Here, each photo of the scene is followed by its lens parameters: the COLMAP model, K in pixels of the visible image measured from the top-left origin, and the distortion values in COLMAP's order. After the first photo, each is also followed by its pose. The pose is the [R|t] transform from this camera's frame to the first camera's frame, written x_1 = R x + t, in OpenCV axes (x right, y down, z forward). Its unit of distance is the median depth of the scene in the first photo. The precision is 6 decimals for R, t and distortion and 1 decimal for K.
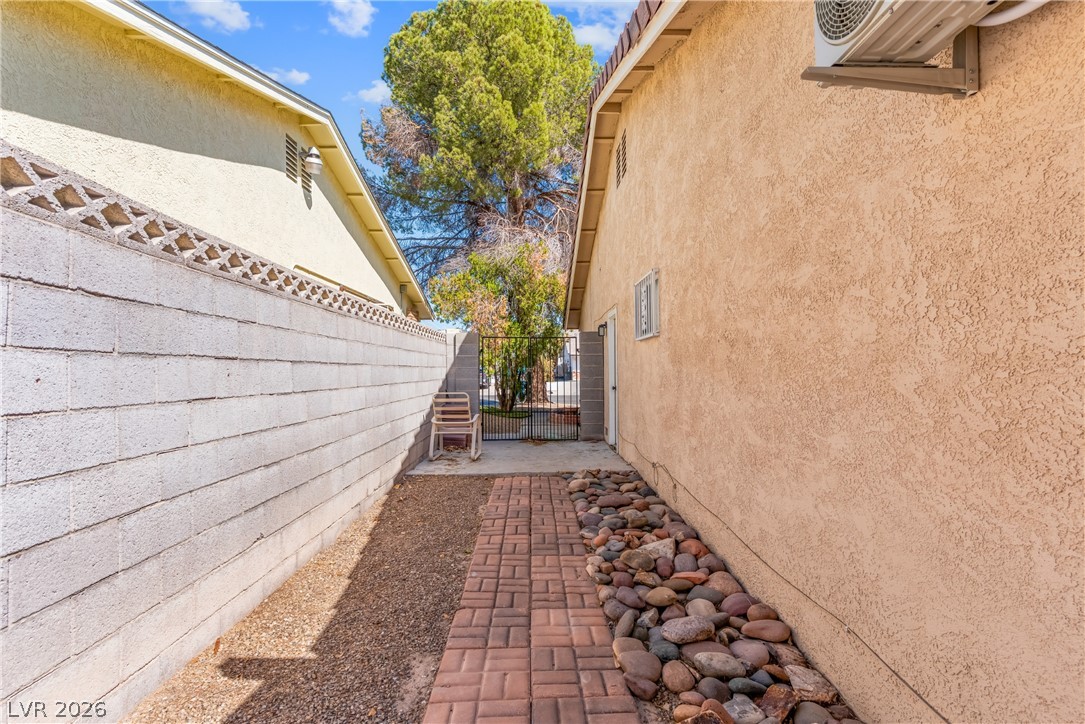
lens RADIAL K [[514.4, 0, 543.1], [0, 514.4, 358.8], [0, 0, 1]] dist [0.005747, 0.000374]
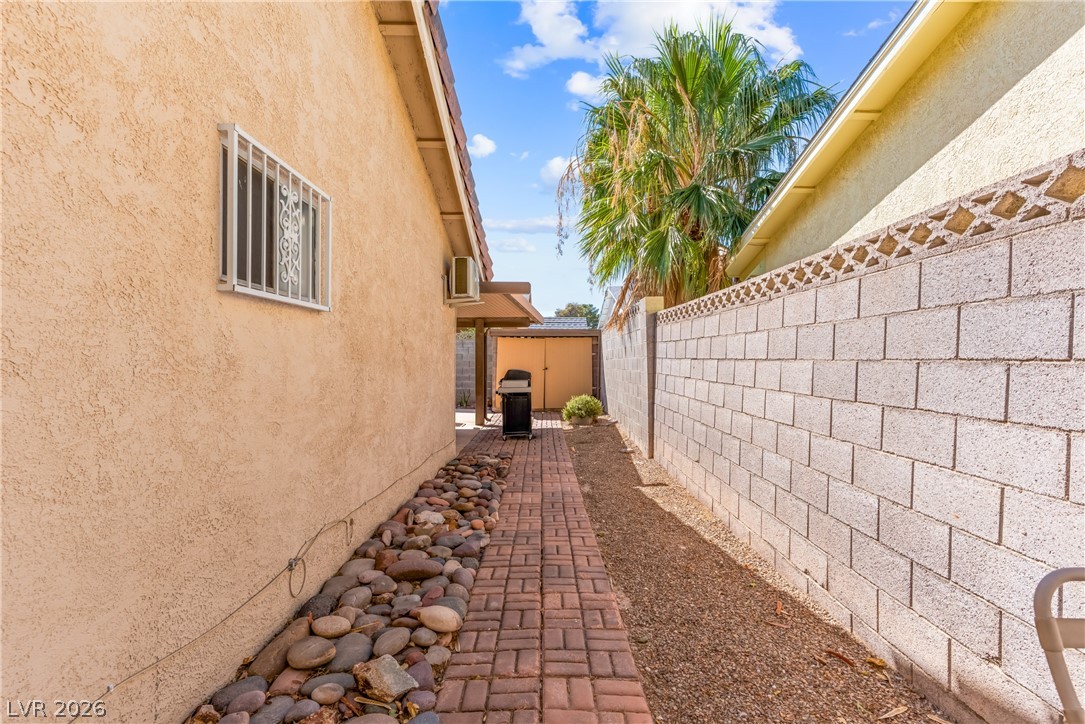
lens RADIAL K [[514.4, 0, 543.1], [0, 514.4, 358.8], [0, 0, 1]] dist [0.005747, 0.000374]
pose [[-0.999819, -0.012105, 0.014686, -0.036615], [-0.012449, 0.999645, -0.023558, 0.022410], [-0.014395, -0.023736, -0.999615, 2.094173]]
